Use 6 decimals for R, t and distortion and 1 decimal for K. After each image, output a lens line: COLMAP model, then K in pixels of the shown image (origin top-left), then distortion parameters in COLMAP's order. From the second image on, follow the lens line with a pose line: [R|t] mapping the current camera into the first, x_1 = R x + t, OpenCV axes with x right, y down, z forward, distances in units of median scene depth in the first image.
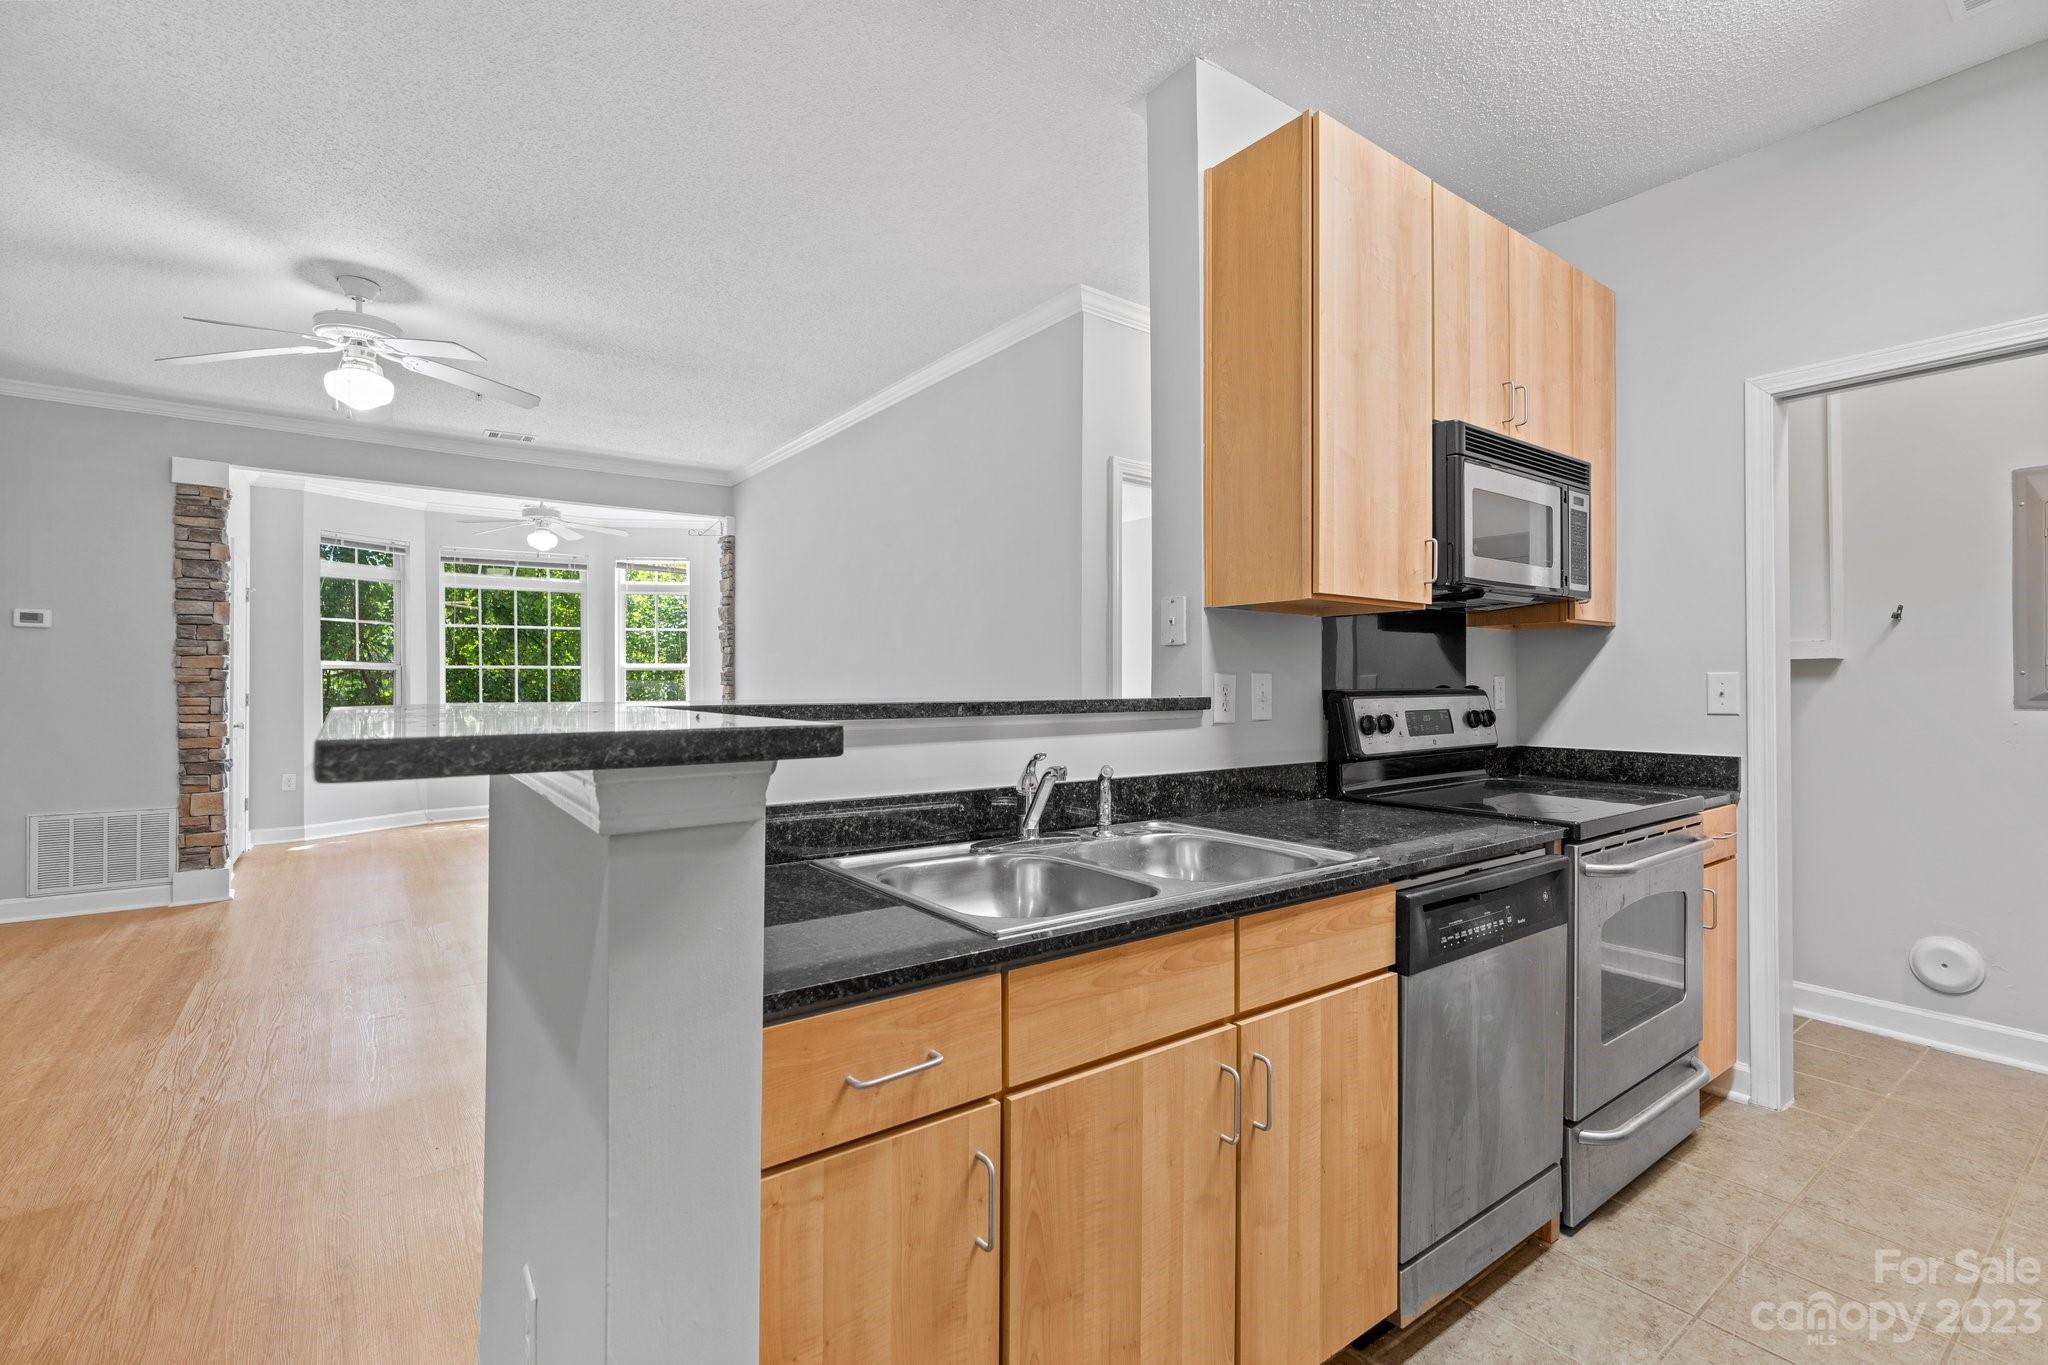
lens RADIAL K [[924.5, 0, 1027.2], [0, 924.5, 678.8], [0, 0, 1]] dist [-0.011051, 0.004545]
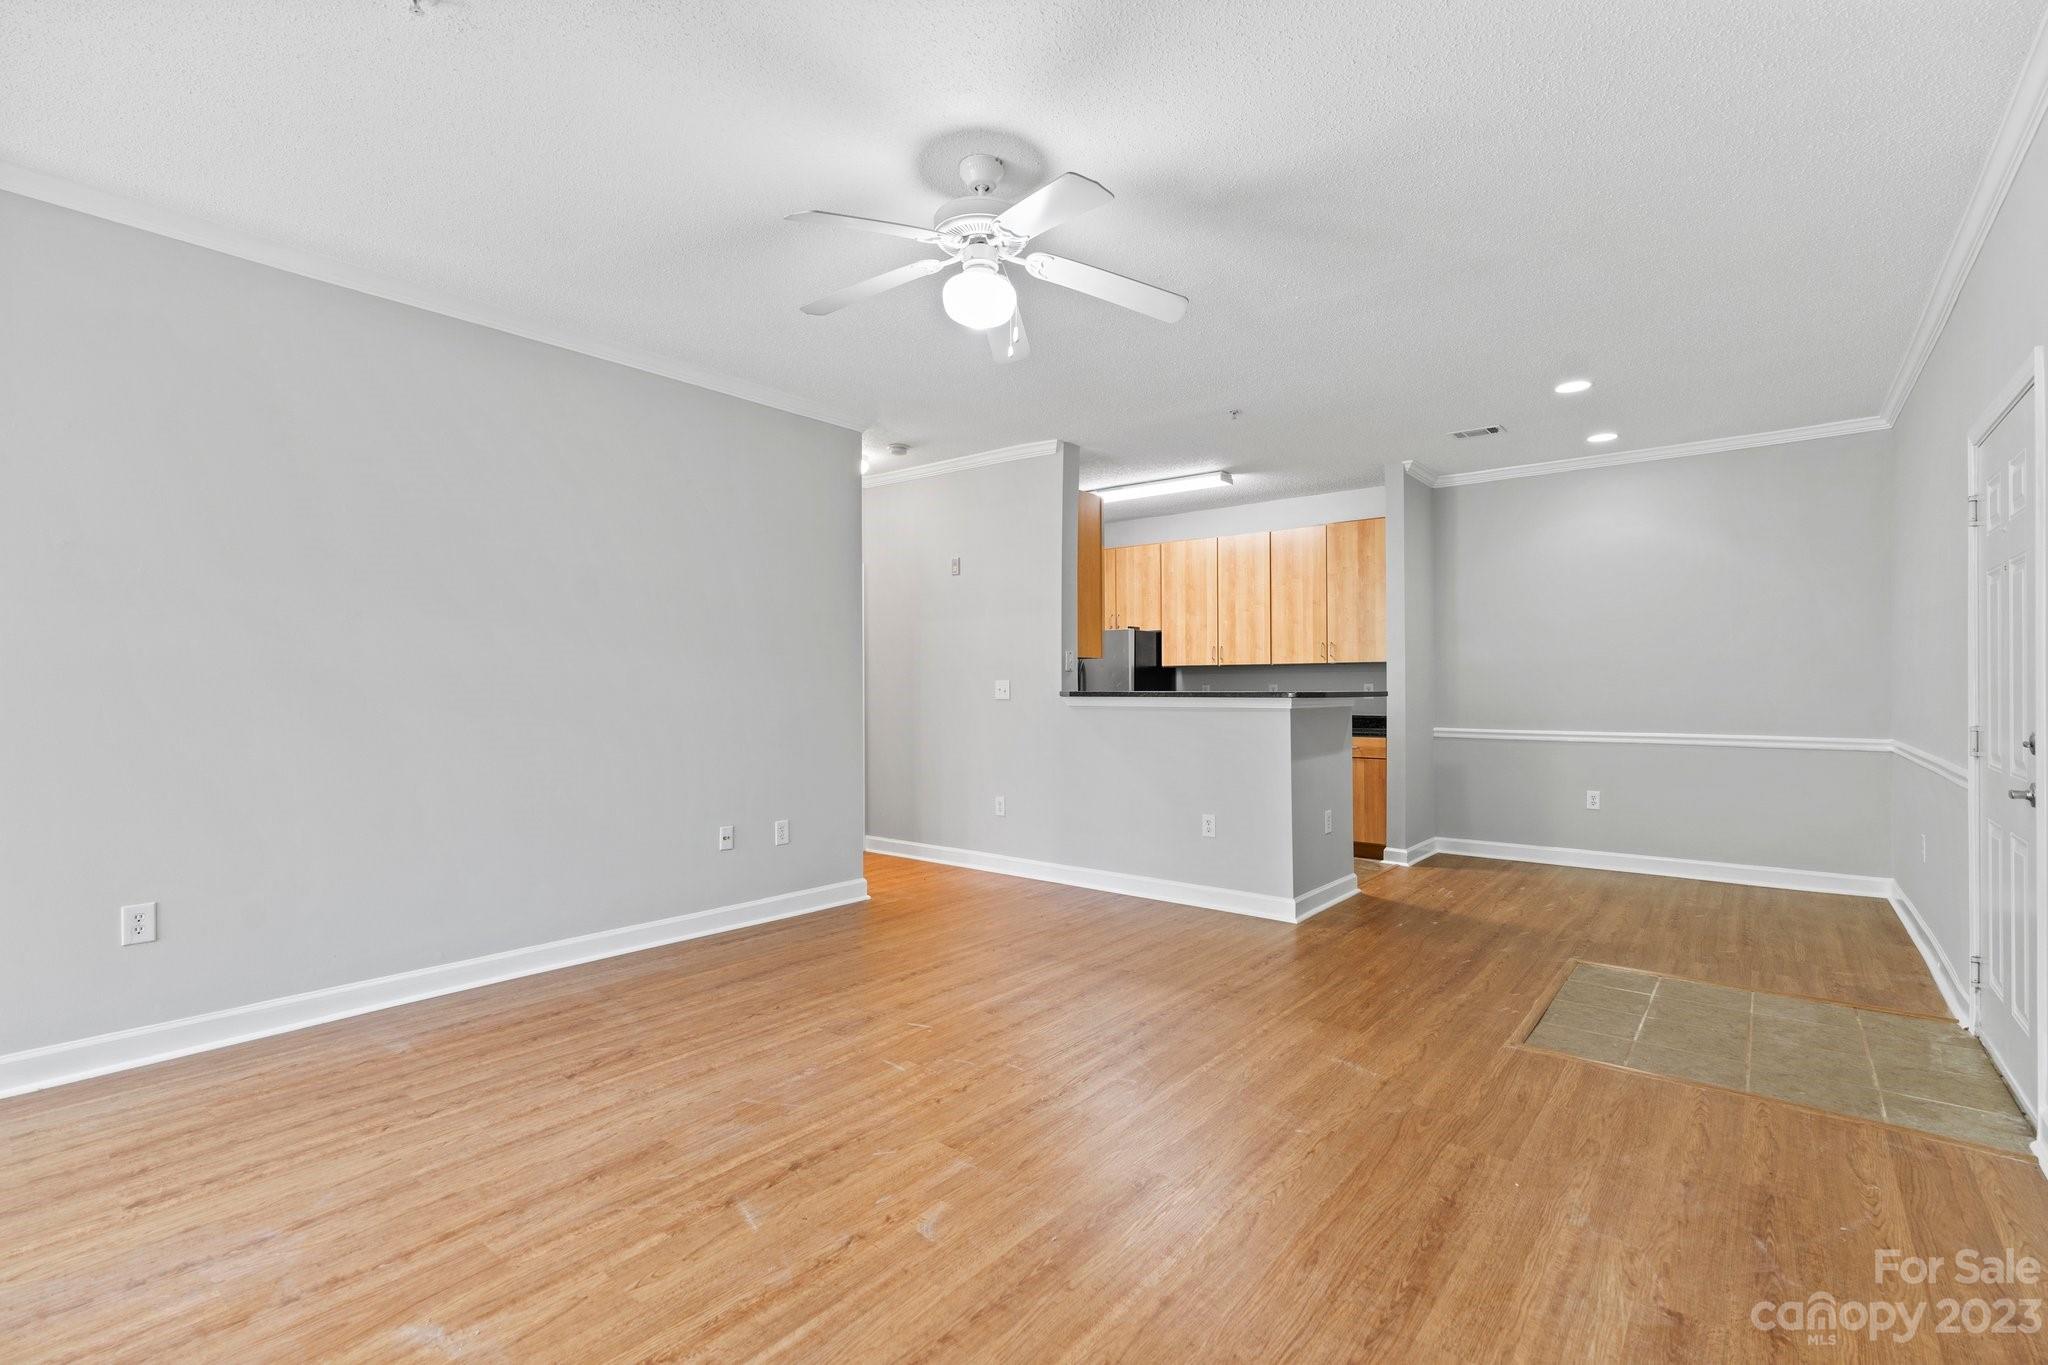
lens RADIAL K [[924.5, 0, 1029.2], [0, 924.5, 682.0], [0, 0, 1]] dist [-0.011051, 0.004545]
pose [[-0.248640, 0.008361, 0.968560, -2.003608], [-0.001571, 0.999958, -0.009035, 0.014442], [-0.968595, -0.003768, -0.248616, 1.547650]]
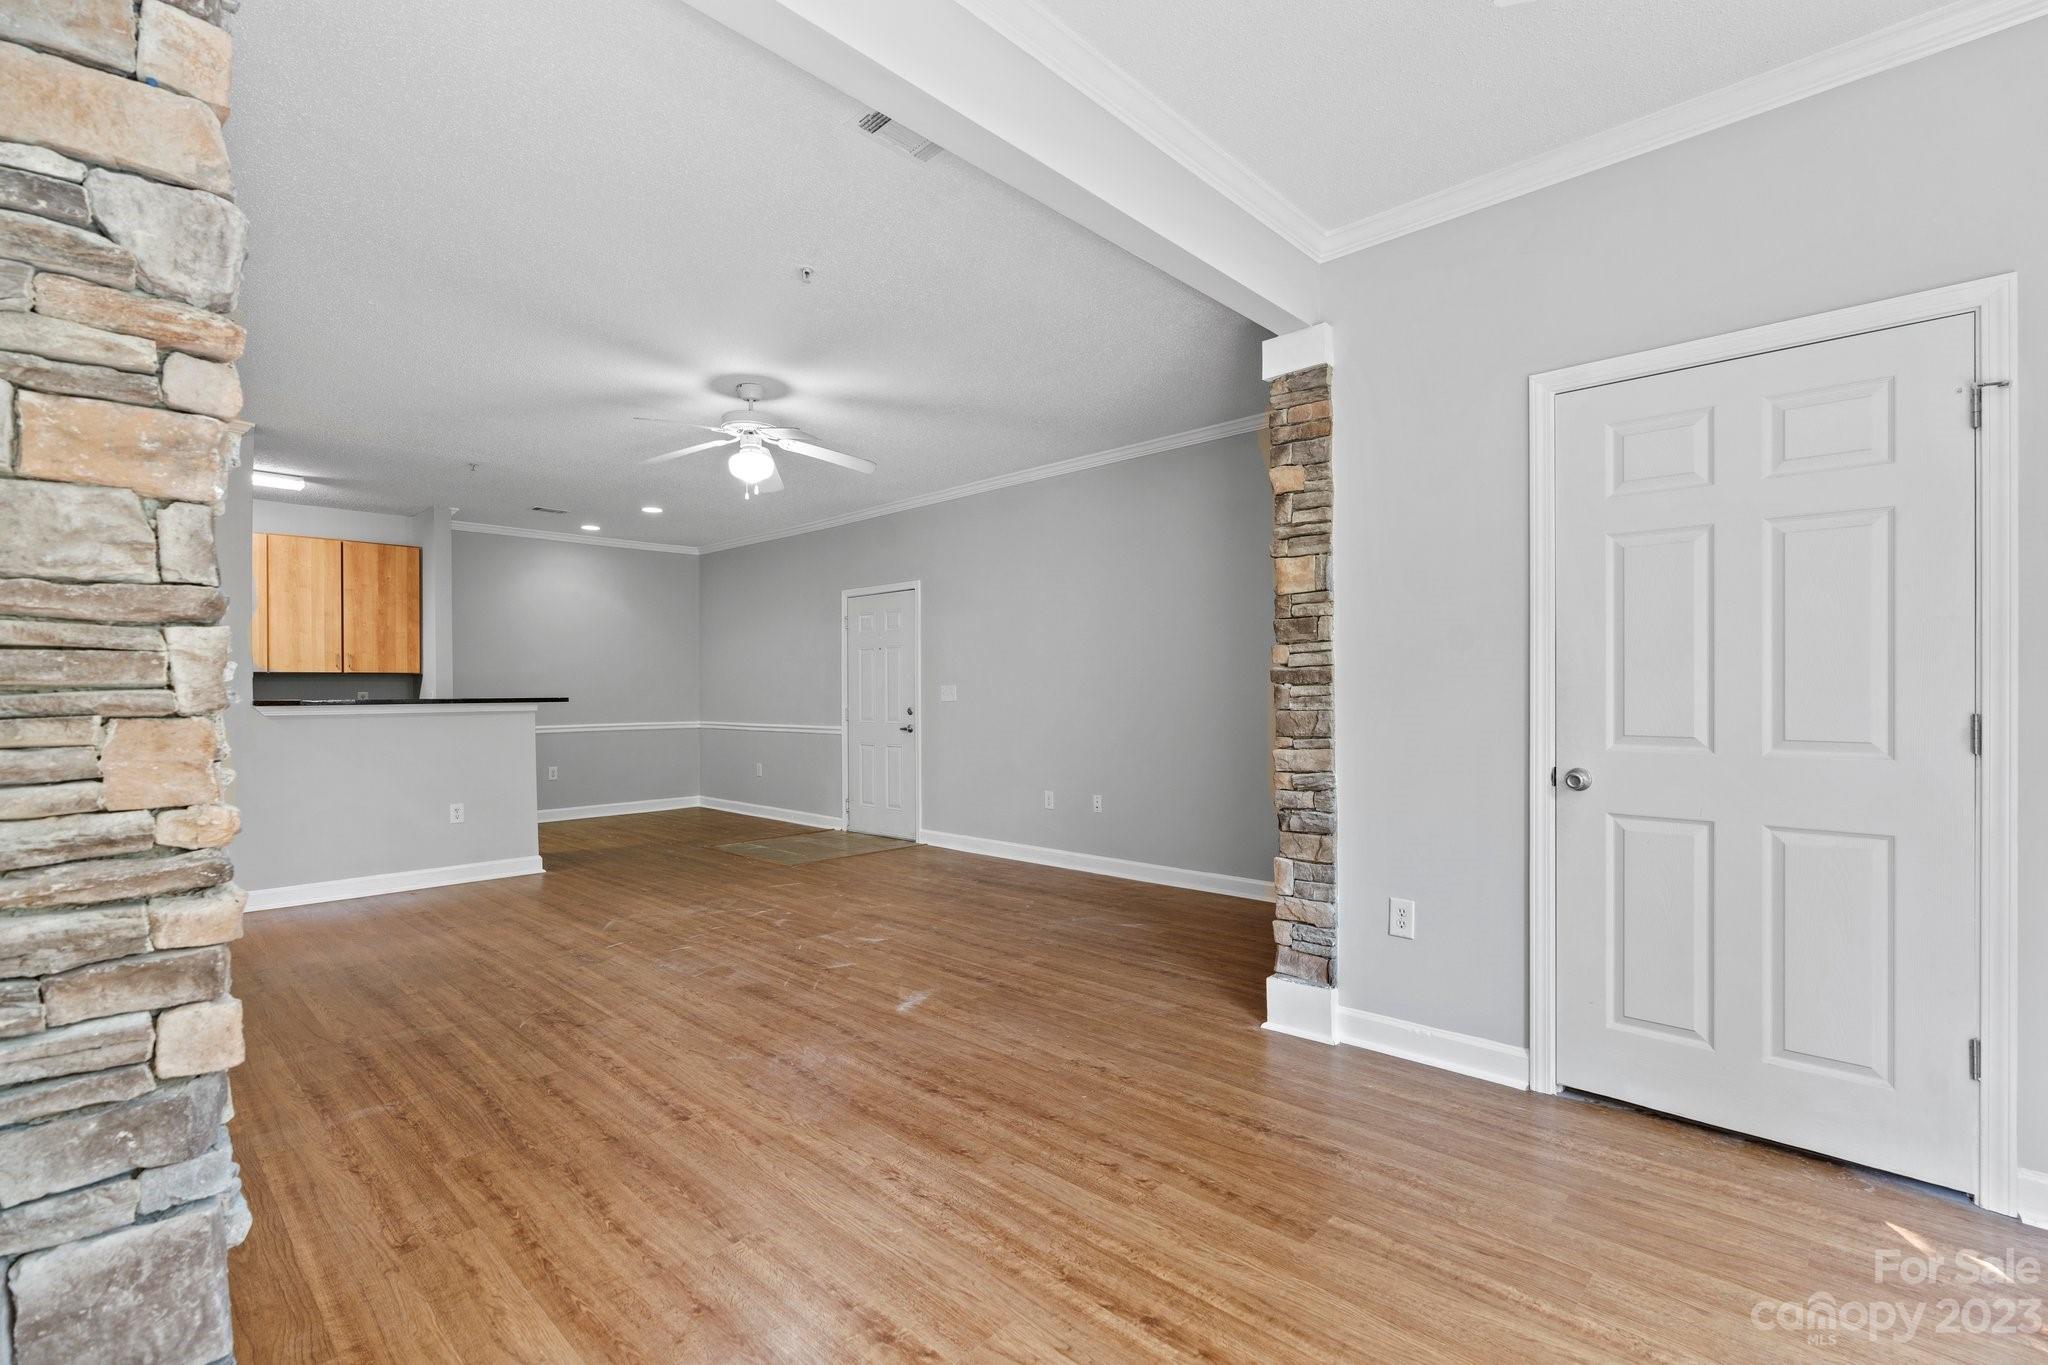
lens RADIAL K [[924.5, 0, 1031.1], [0, 924.5, 686.4], [0, 0, 1]] dist [-0.011051, 0.004545]
pose [[-0.983984, 0.006502, -0.178140, -1.184951], [0.008093, 0.999934, -0.008206, 0.016614], [0.178074, -0.009516, -0.983971, 3.209104]]
